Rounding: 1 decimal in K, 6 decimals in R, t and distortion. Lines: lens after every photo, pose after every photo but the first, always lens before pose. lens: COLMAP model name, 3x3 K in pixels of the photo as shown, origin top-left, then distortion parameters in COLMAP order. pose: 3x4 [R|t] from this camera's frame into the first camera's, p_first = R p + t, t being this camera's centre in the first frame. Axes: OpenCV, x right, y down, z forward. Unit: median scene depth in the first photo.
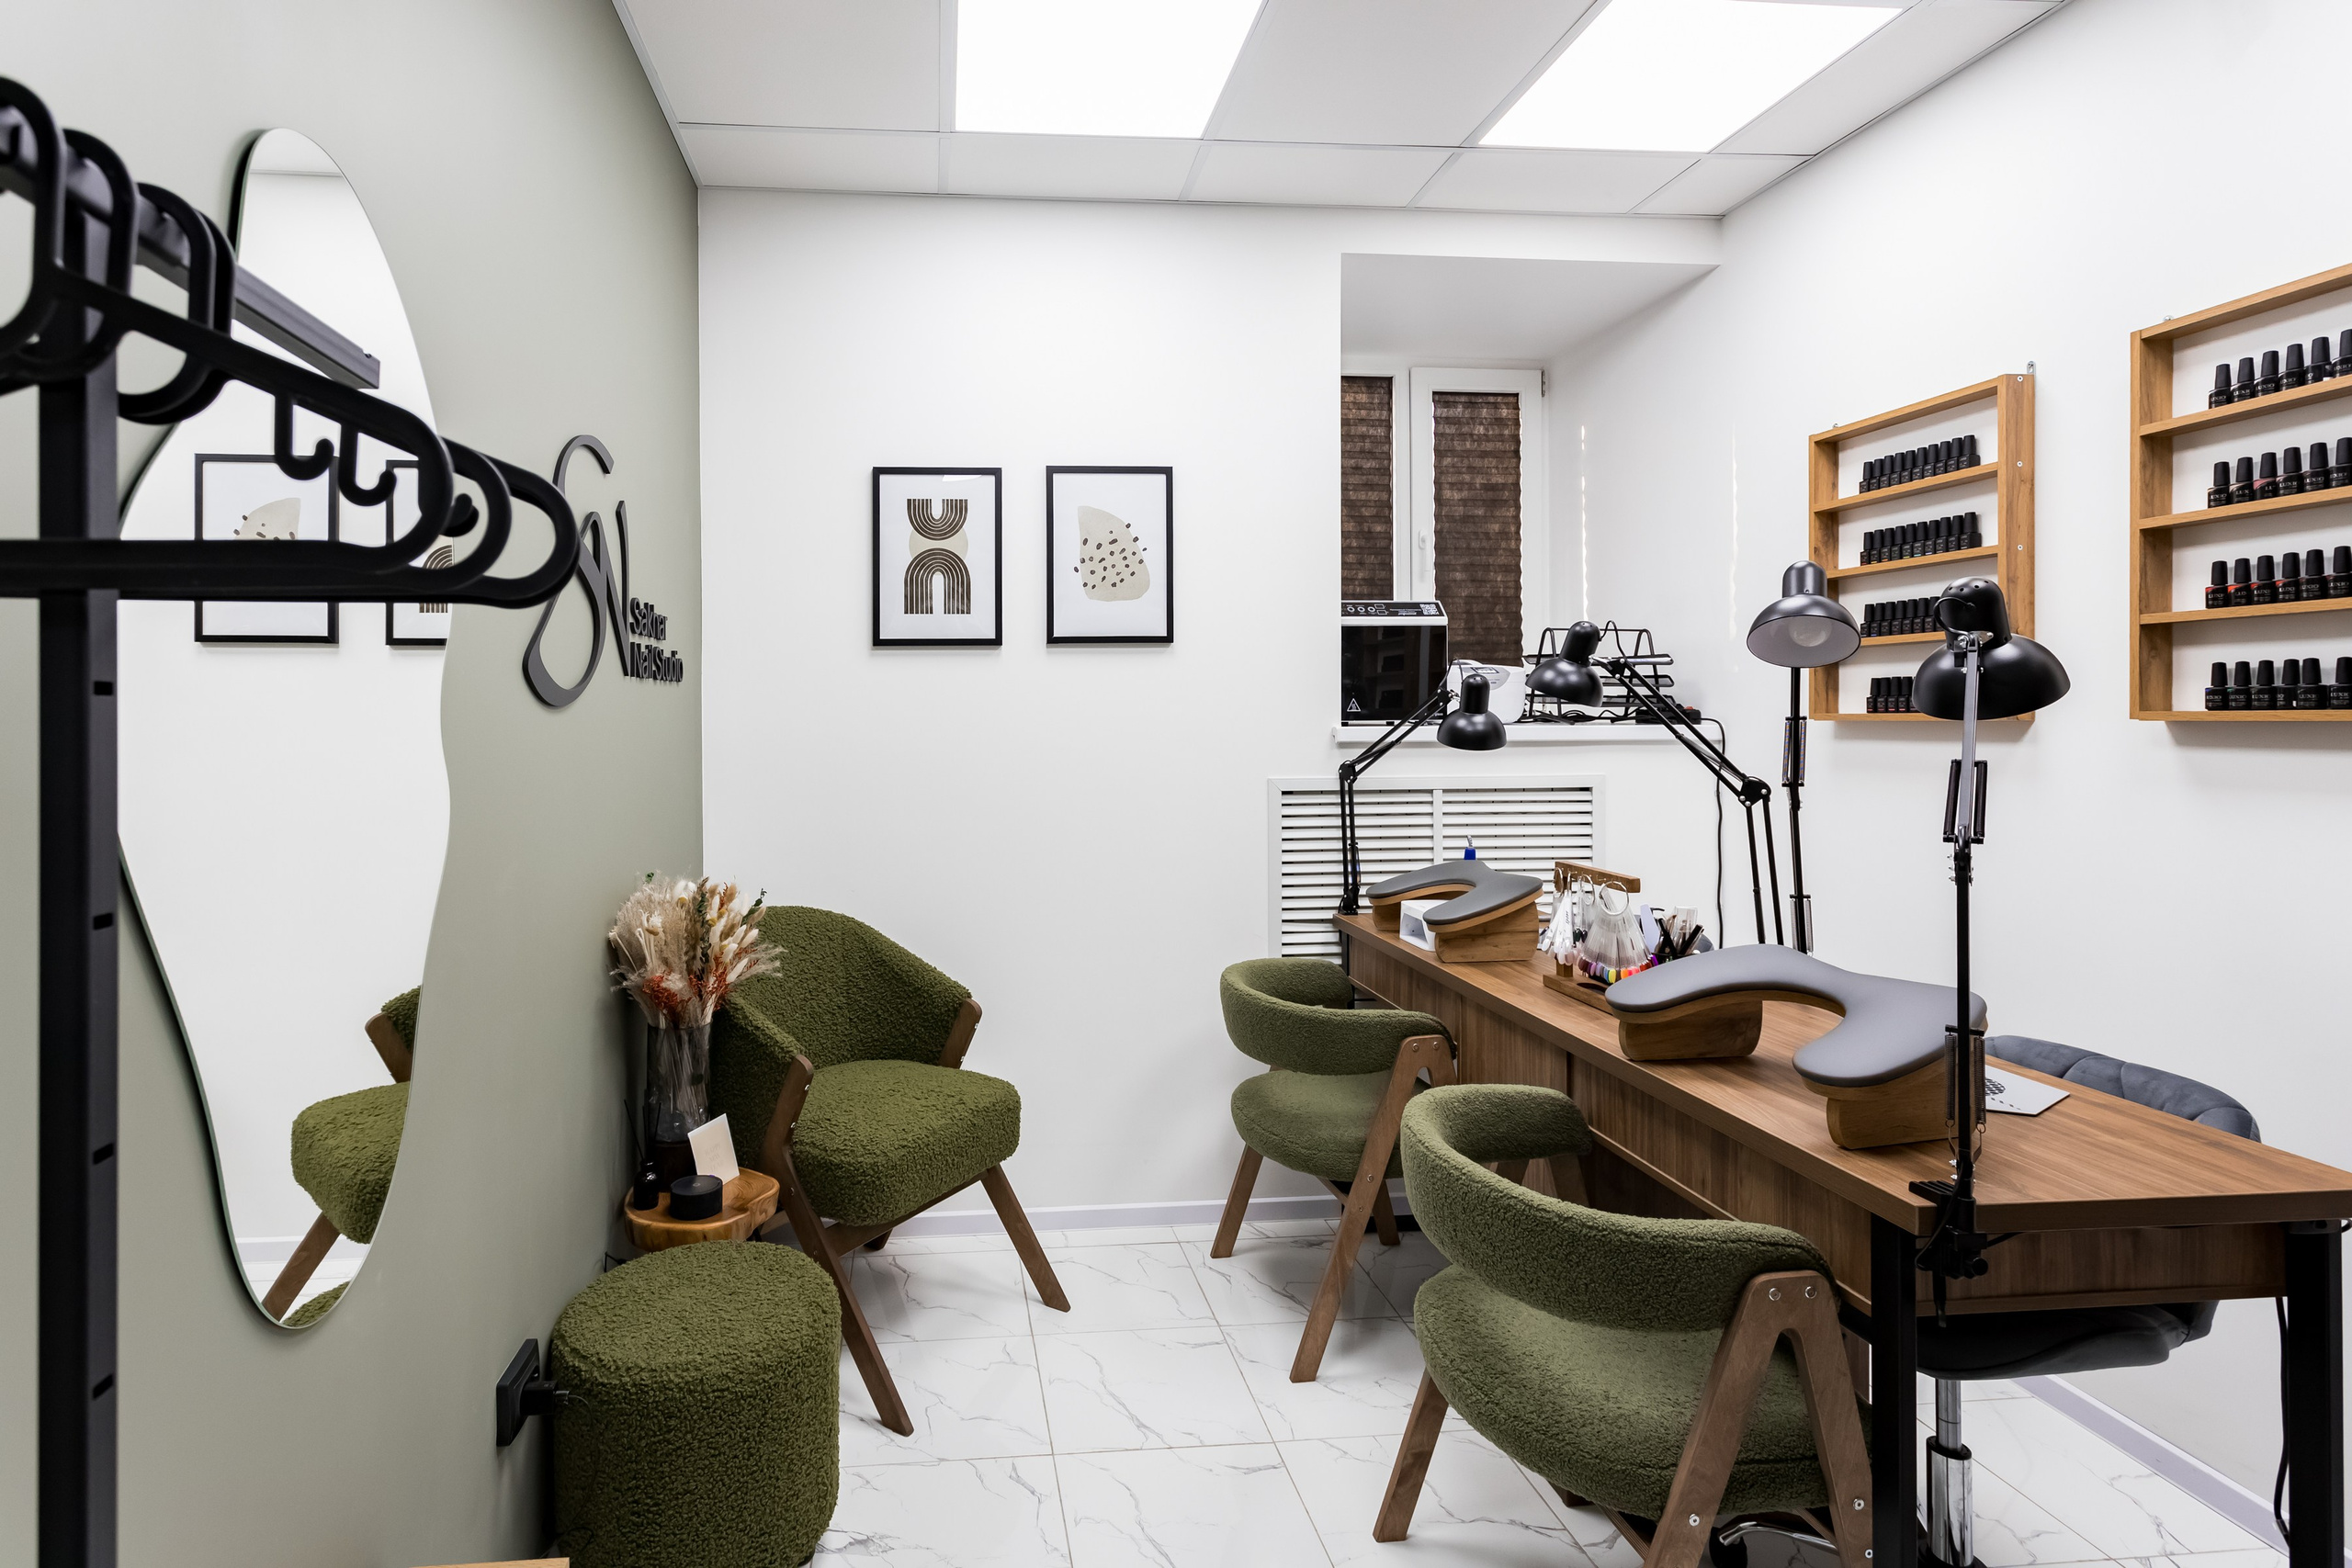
lens RADIAL K [[1184.6, 0, 1077.0], [0, 1184.6, 715.3], [0, 0, 1]] dist [0.004295, -0.000369]
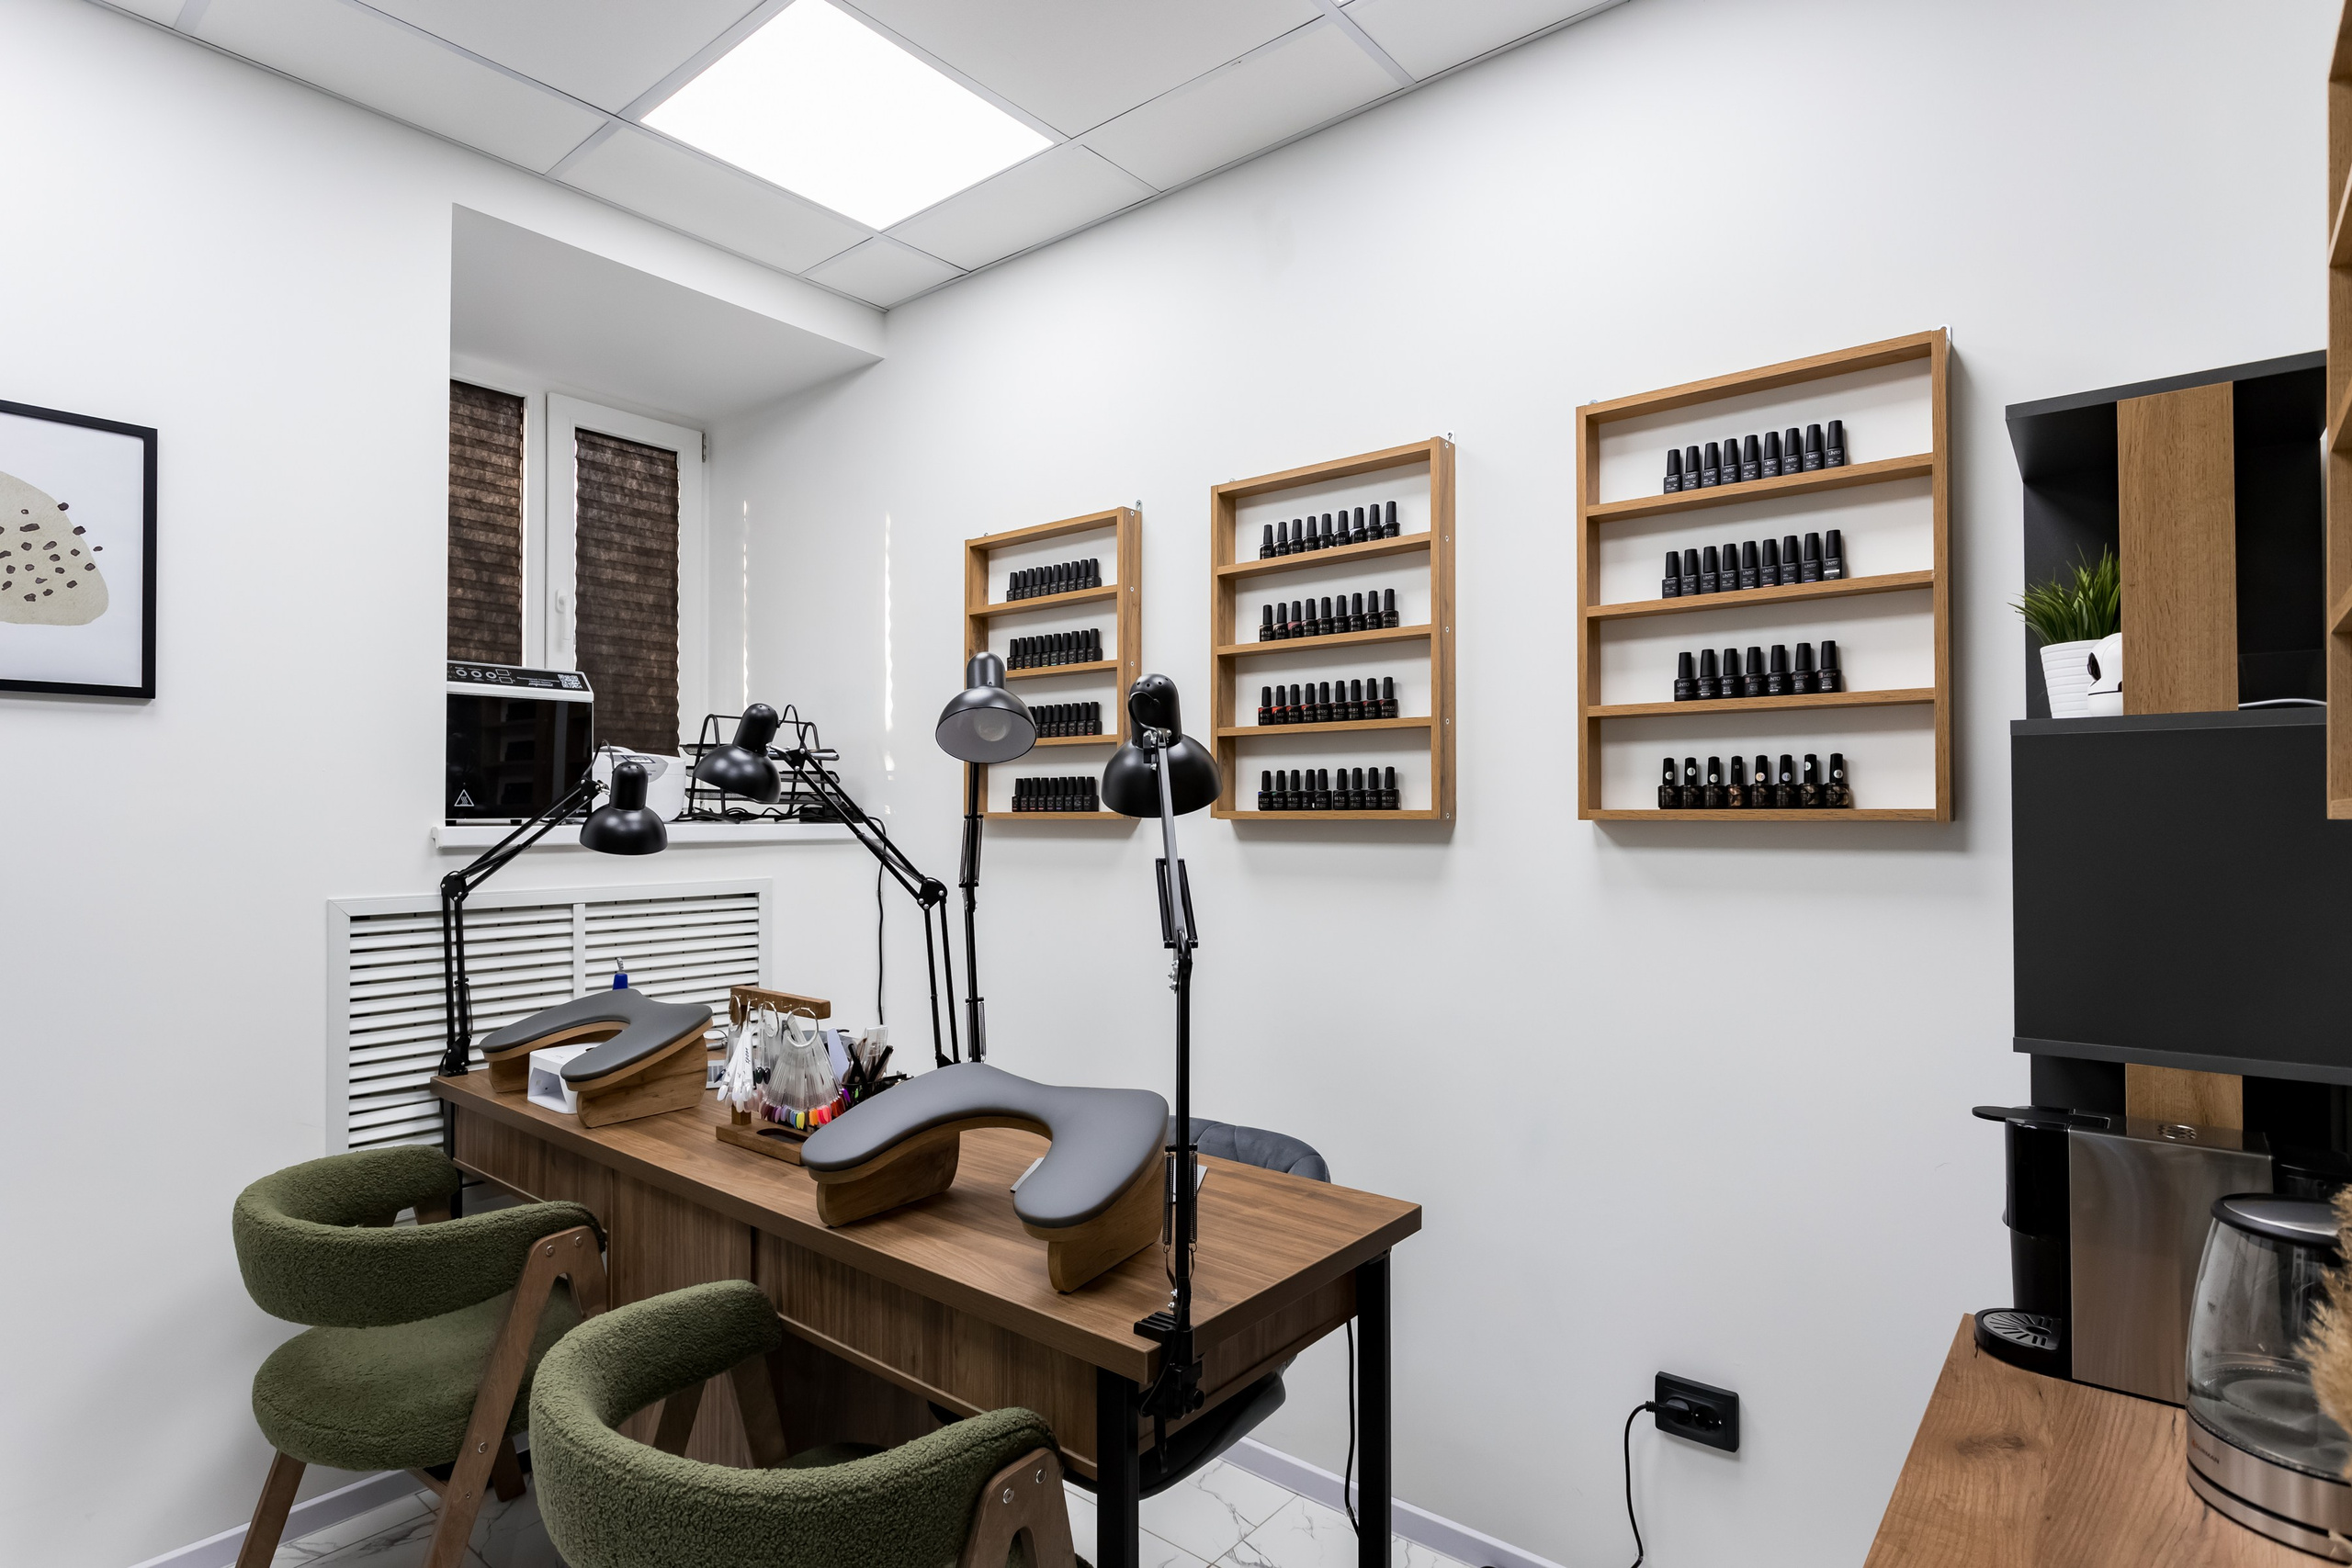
lens RADIAL K [[1175.8, 0, 1140.6], [0, 1175.8, 805.6], [0, 0, 1]] dist [-0.009735, 0.002733]
pose [[0.732607, 0.008674, 0.680596, 0.047437], [-0.003983, 0.999956, -0.008456, 0.001152], [-0.680640, 0.003484, 0.732610, 0.183511]]
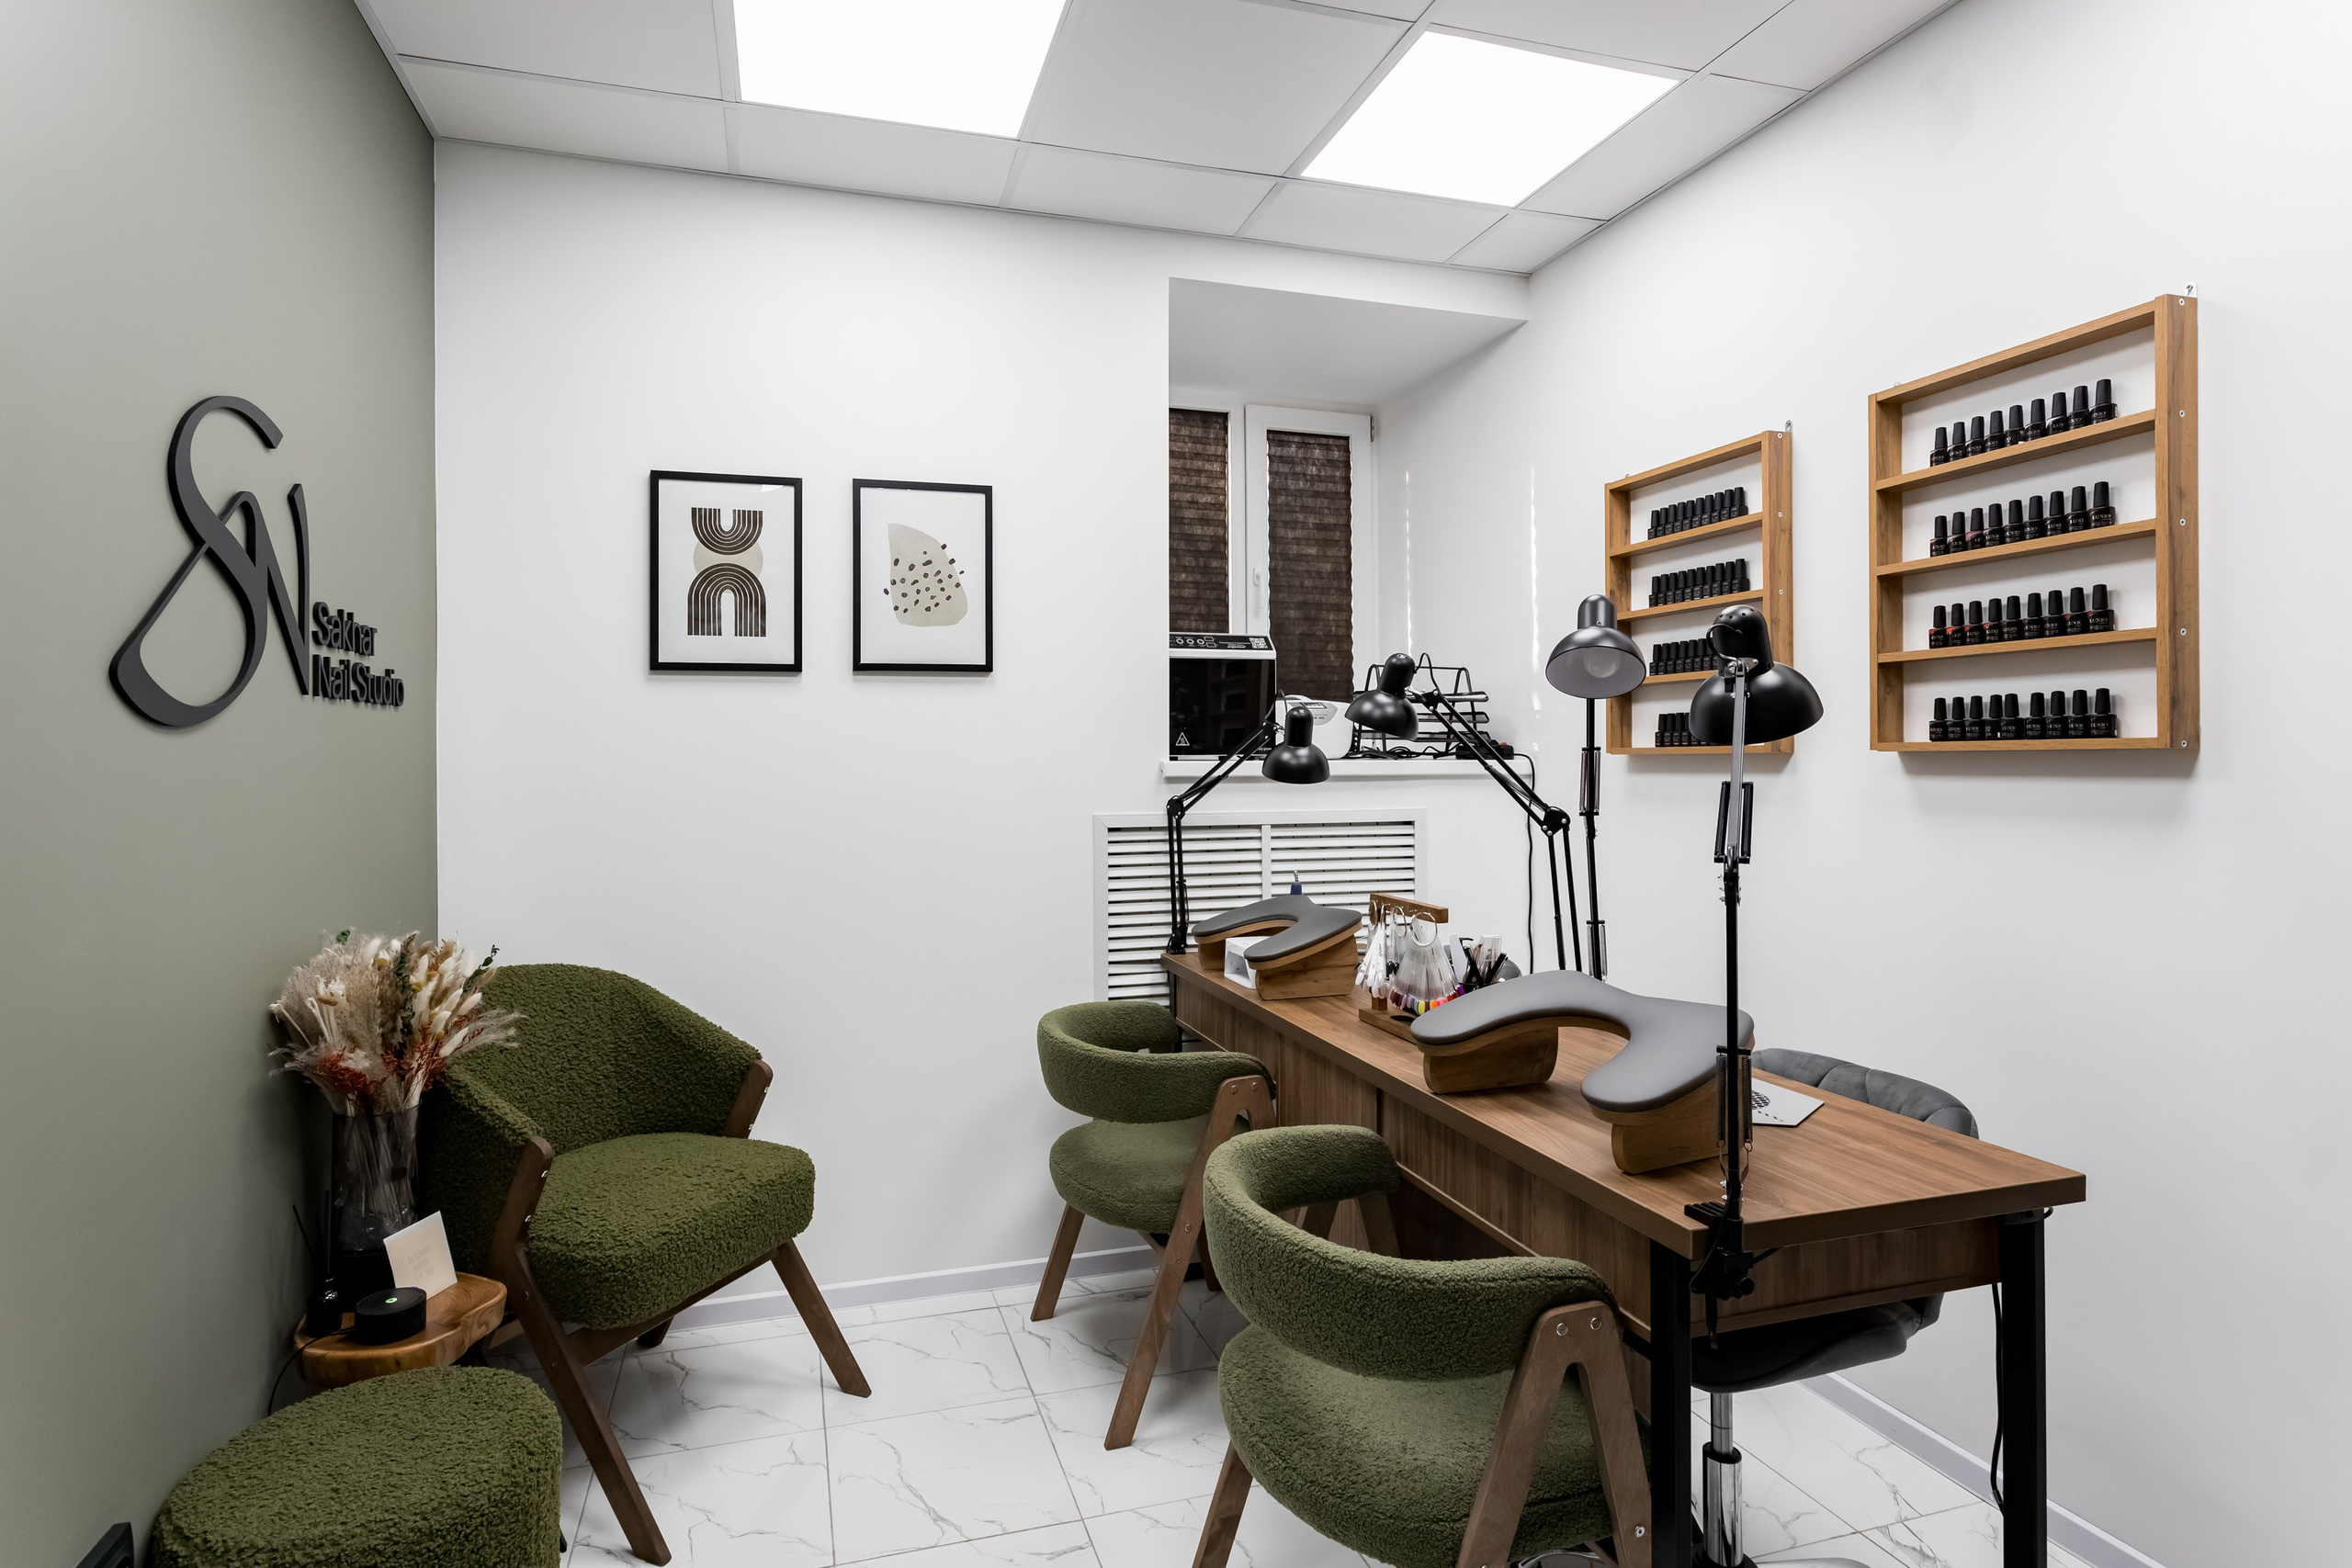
lens RADIAL K [[1175.8, 0, 1169.6], [0, 1175.8, 750.8], [0, 0, 1]] dist [-0.009735, 0.002733]
pose [[0.982189, 0.000668, 0.187895, 0.050194], [0.000849, 0.999968, -0.007991, 0.010665], [-0.187894, 0.008008, 0.982157, 0.061803]]
